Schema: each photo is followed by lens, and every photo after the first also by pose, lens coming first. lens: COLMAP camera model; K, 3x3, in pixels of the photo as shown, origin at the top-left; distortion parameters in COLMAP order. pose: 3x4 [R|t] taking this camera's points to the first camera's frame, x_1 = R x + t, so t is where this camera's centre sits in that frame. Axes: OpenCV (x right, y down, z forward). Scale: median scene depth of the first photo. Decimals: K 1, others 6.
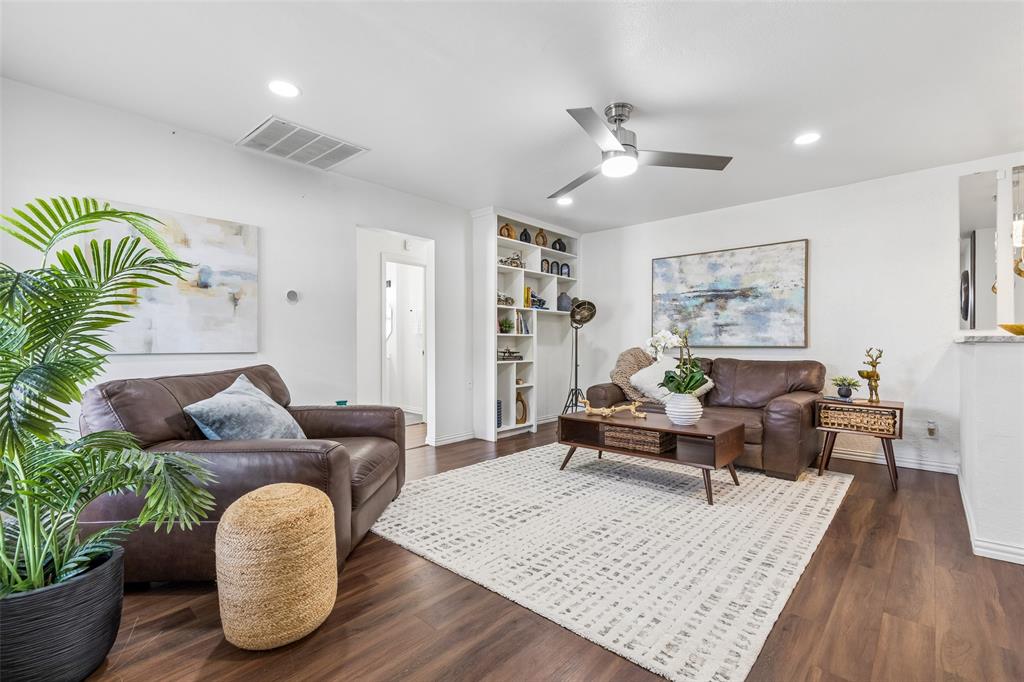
lens RADIAL K [[469.1, 0, 515.0], [0, 469.1, 344.6], [0, 0, 1]] dist [0.007213, -0.003333]
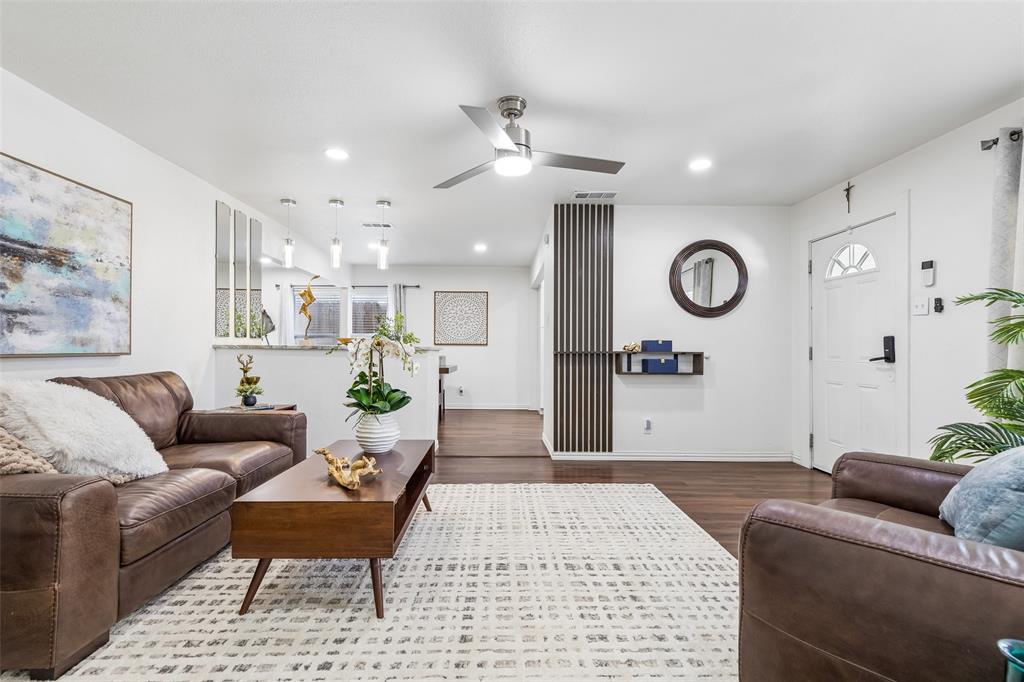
lens RADIAL K [[469.1, 0, 513.7], [0, 469.1, 345.3], [0, 0, 1]] dist [0.007213, -0.003333]
pose [[-0.691493, -0.001092, 0.722383, -0.283712], [-0.006040, 0.999973, -0.004271, -0.007853], [-0.722358, -0.007317, -0.691480, 1.017800]]
